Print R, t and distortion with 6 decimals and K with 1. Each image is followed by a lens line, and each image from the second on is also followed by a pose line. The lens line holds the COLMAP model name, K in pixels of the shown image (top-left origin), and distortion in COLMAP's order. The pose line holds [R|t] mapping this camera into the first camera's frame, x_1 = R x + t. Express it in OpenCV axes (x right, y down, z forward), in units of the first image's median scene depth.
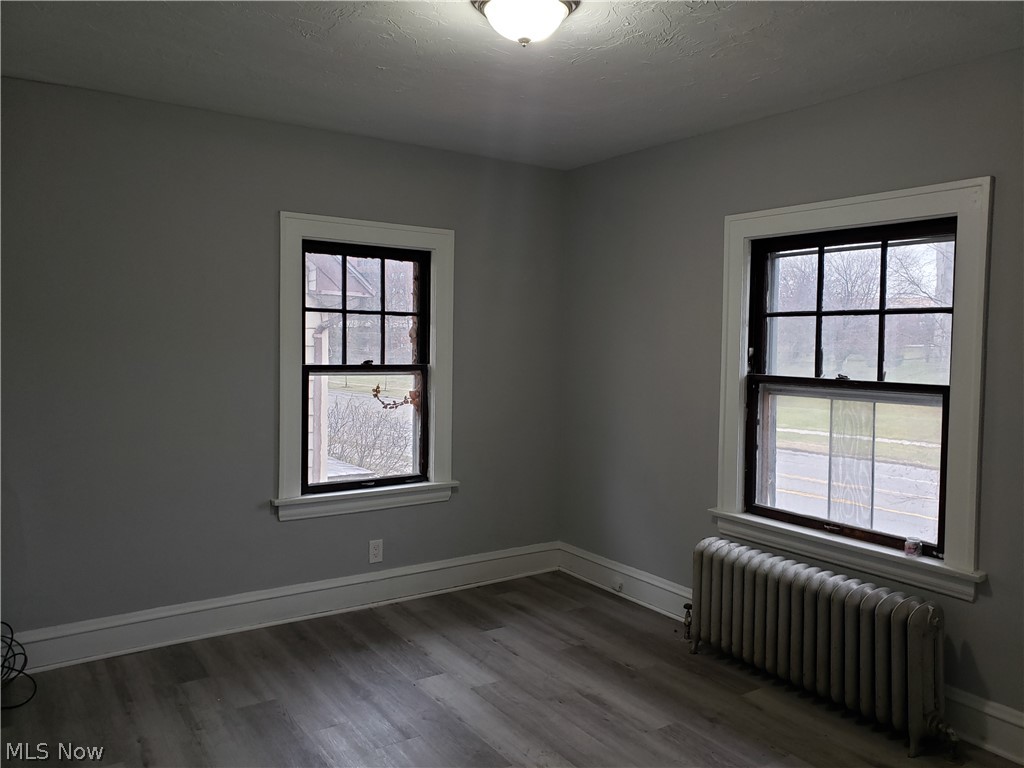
lens RADIAL K [[789.4, 0, 527.2], [0, 789.4, 367.8], [0, 0, 1]] dist [0.046958, -0.025824]
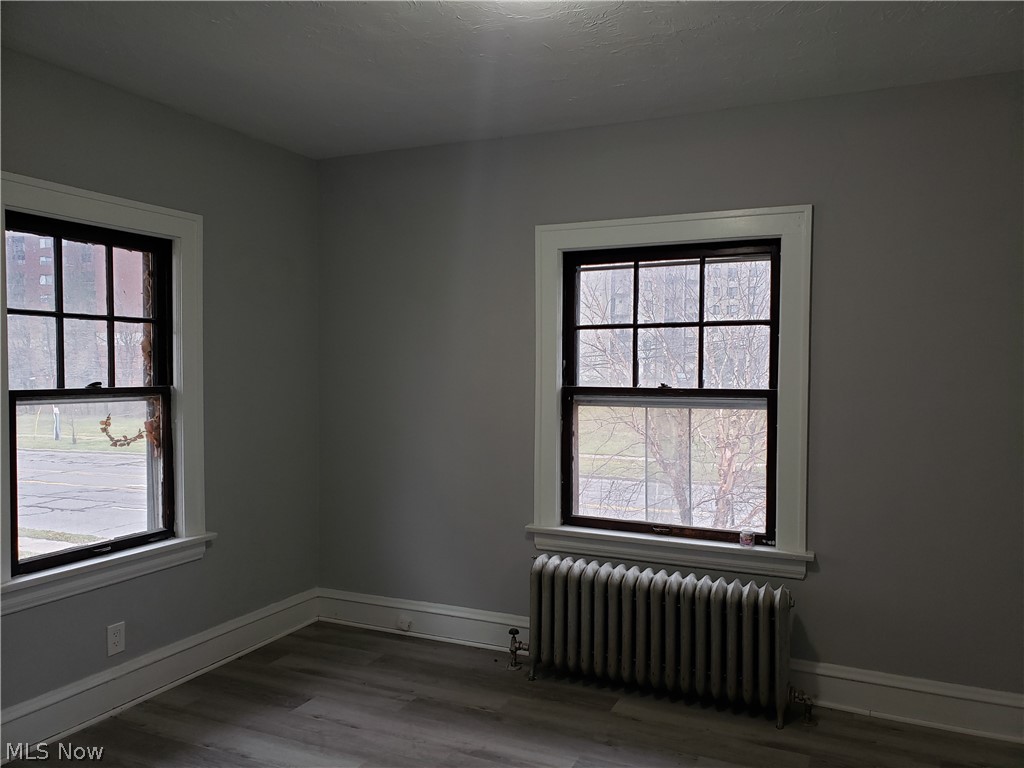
lens RADIAL K [[789.4, 0, 485.0], [0, 789.4, 388.9], [0, 0, 1]] dist [0.046958, -0.025824]
pose [[0.856331, -0.026889, 0.515727, -0.303990], [0.027028, 0.999608, 0.007239, 0.001277], [-0.515720, 0.007740, 0.856722, 0.195853]]
